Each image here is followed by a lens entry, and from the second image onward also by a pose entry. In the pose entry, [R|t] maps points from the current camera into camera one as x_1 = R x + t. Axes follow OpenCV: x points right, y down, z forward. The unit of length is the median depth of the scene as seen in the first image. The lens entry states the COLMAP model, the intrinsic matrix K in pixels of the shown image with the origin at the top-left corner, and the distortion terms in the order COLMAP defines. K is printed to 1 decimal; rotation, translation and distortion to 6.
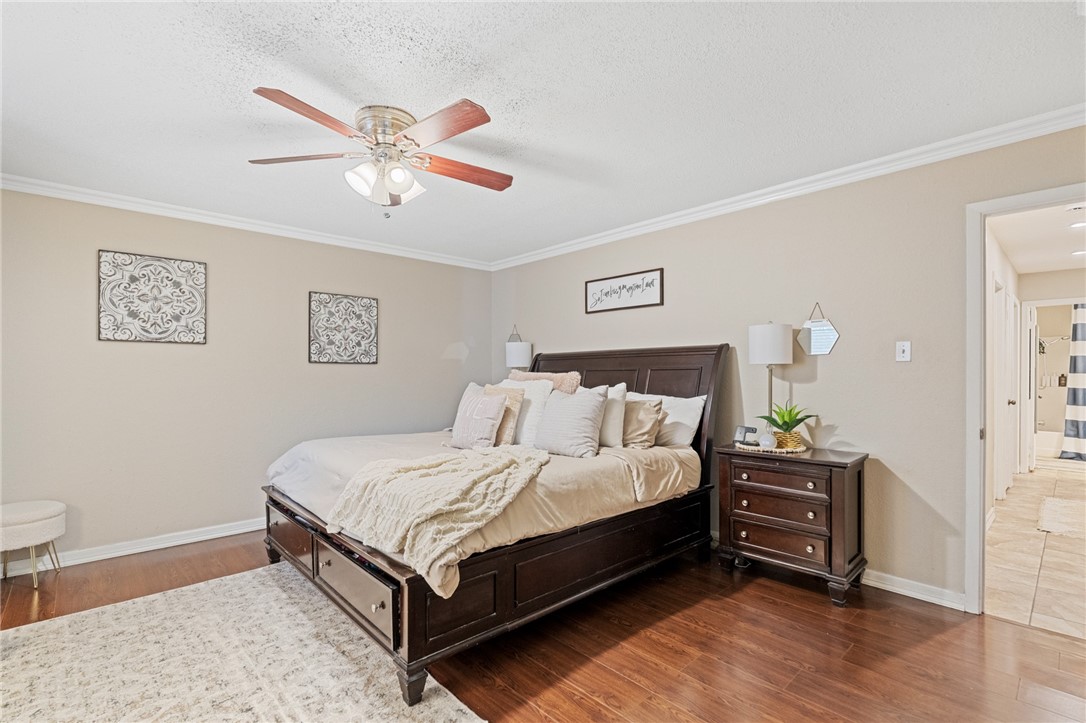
lens RADIAL K [[483.7, 0, 535.5], [0, 483.7, 376.5], [0, 0, 1]] dist [-0.003032, -0.002197]
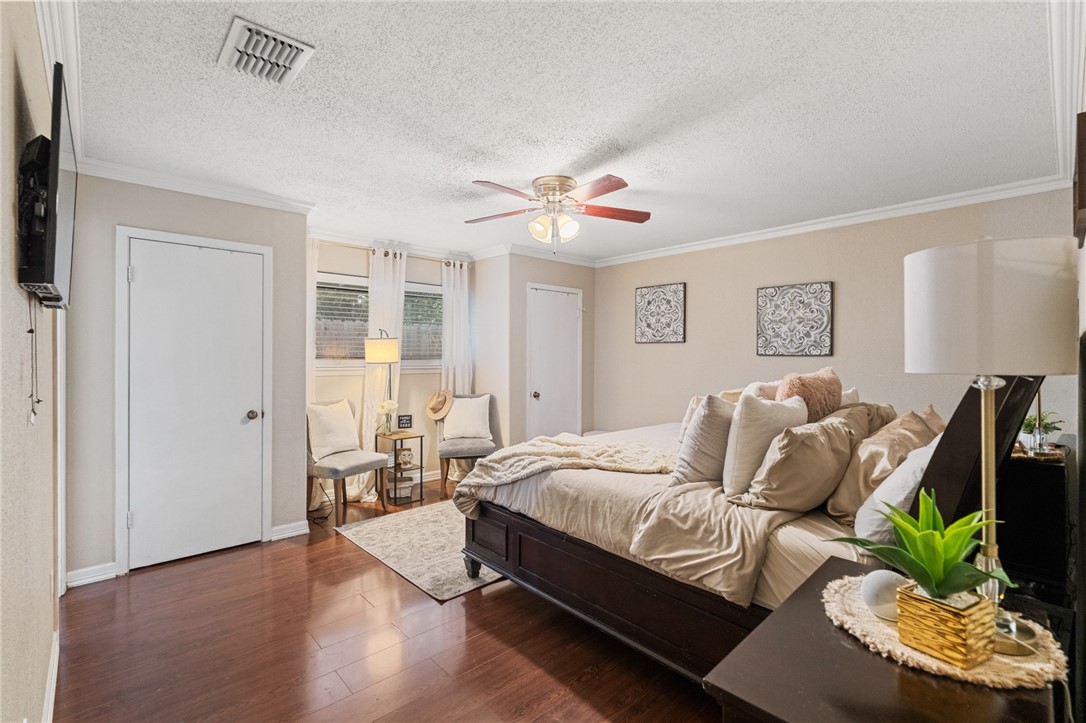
lens RADIAL K [[483.7, 0, 550.5], [0, 483.7, 354.3], [0, 0, 1]] dist [-0.003032, -0.002197]
pose [[0.024844, -0.000781, -0.999691, 0.717512], [-0.011831, 0.999929, -0.001075, -0.030935], [0.999621, 0.011854, 0.024833, 0.645864]]
